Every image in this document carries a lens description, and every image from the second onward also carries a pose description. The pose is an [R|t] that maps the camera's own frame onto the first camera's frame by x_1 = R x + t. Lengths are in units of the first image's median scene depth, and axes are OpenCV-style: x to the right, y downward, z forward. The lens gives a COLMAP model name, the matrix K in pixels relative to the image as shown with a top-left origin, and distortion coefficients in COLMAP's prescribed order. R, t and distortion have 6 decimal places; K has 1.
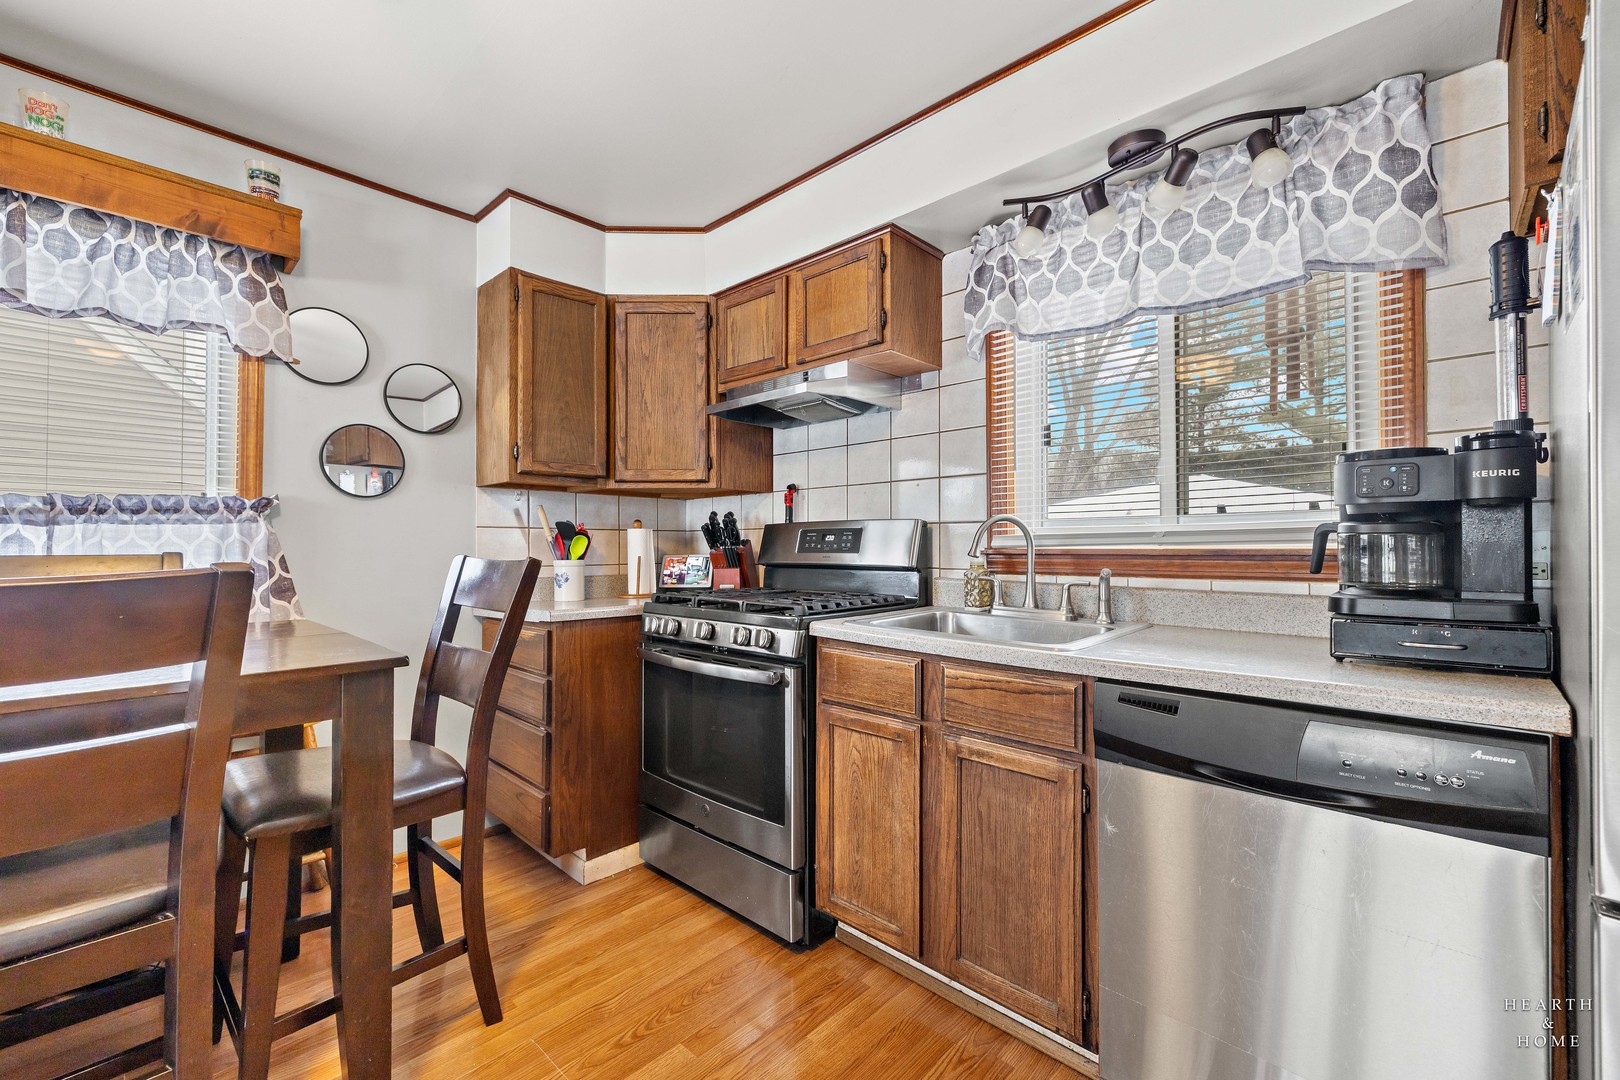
lens RADIAL K [[670.5, 0, 801.7], [0, 670.5, 539.9], [0, 0, 1]] dist [0.002382, 0.000439]
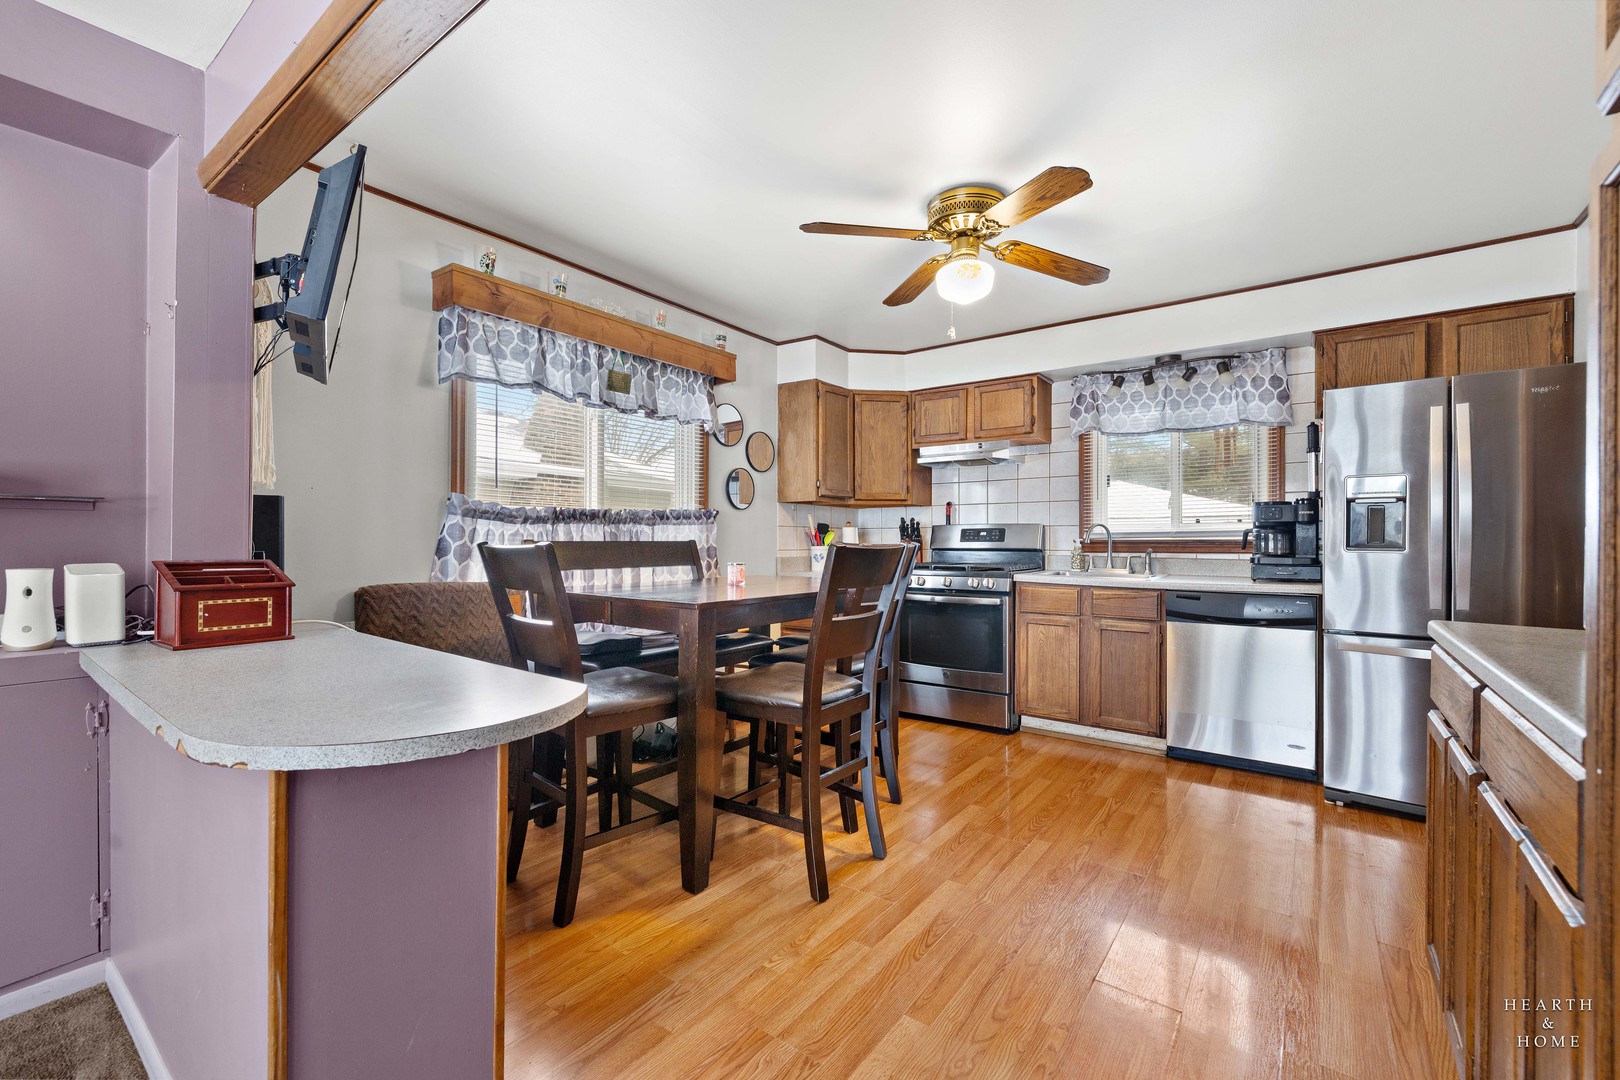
lens RADIAL K [[670.5, 0, 801.7], [0, 670.5, 539.9], [0, 0, 1]] dist [0.002382, 0.000439]
pose [[0.992320, 0.003075, 0.123661, -0.883208], [-0.004196, 0.999952, 0.008809, 0.000373], [-0.123628, -0.009260, 0.992285, -0.956001]]
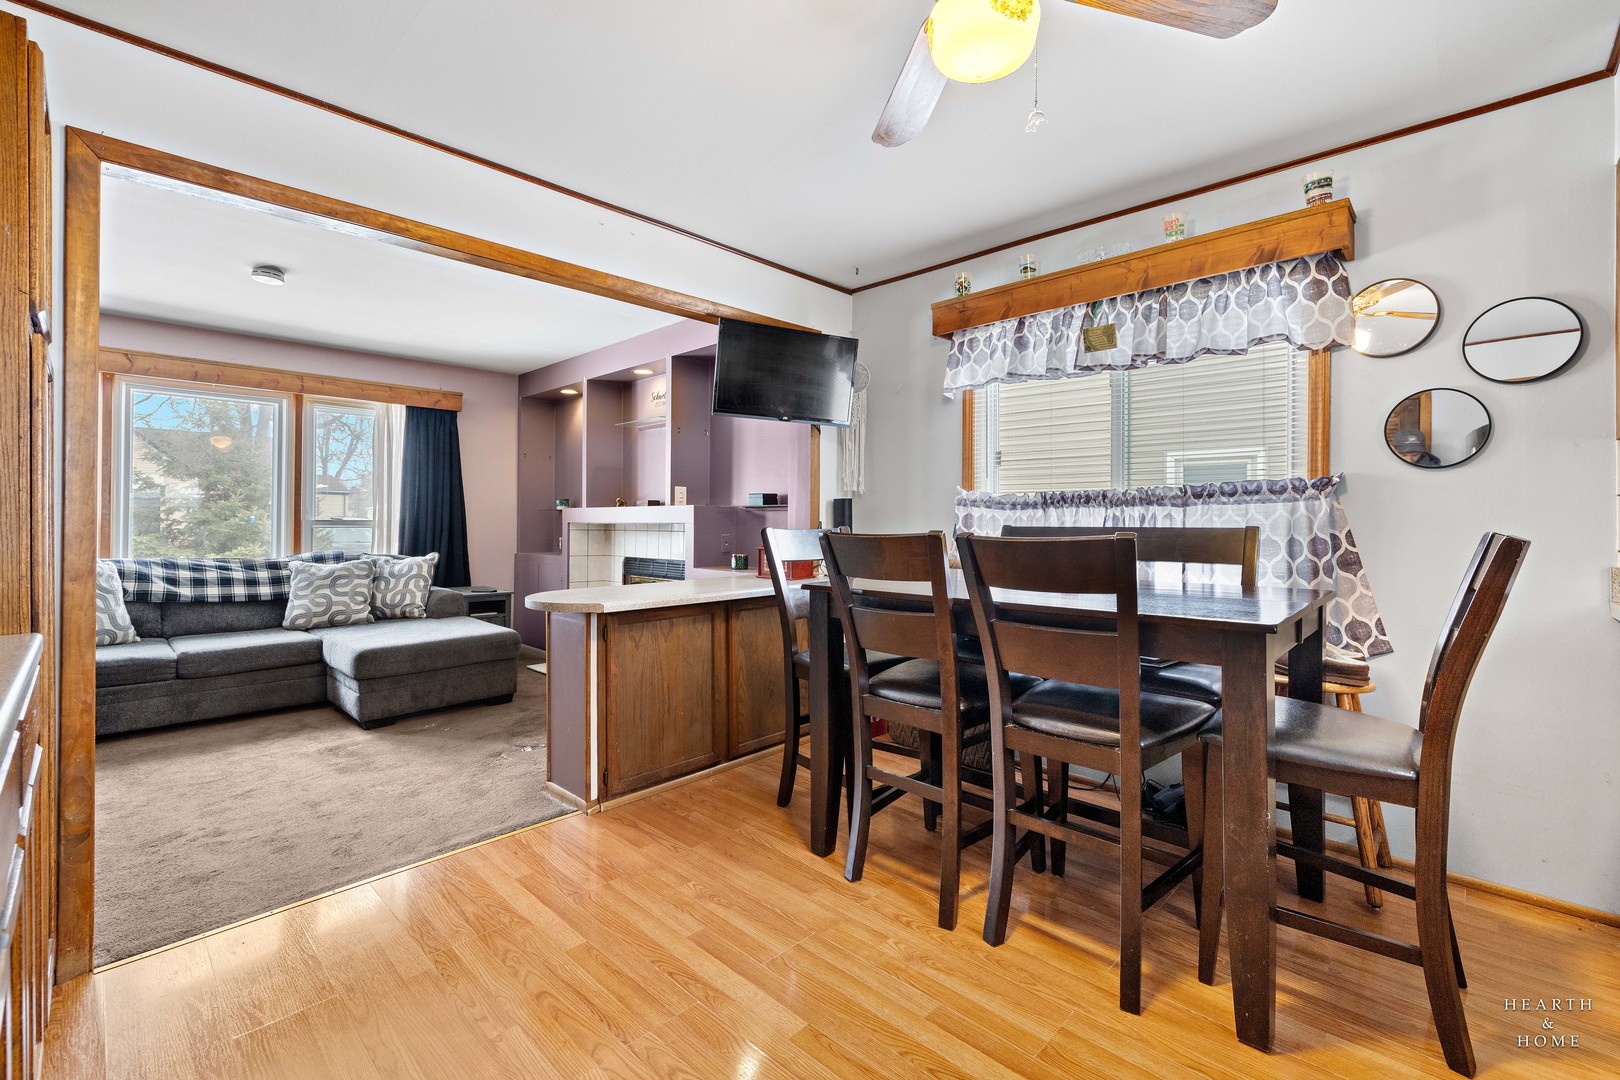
lens RADIAL K [[690.3, 0, 812.8], [0, 690.3, 517.8], [0, 0, 1]] dist [0.001283, 0.000128]
pose [[0.014610, -0.004768, -0.999882, 0.343483], [0.007424, 0.999962, -0.004660, 0.002896], [0.999866, -0.007355, 0.014645, 0.168292]]
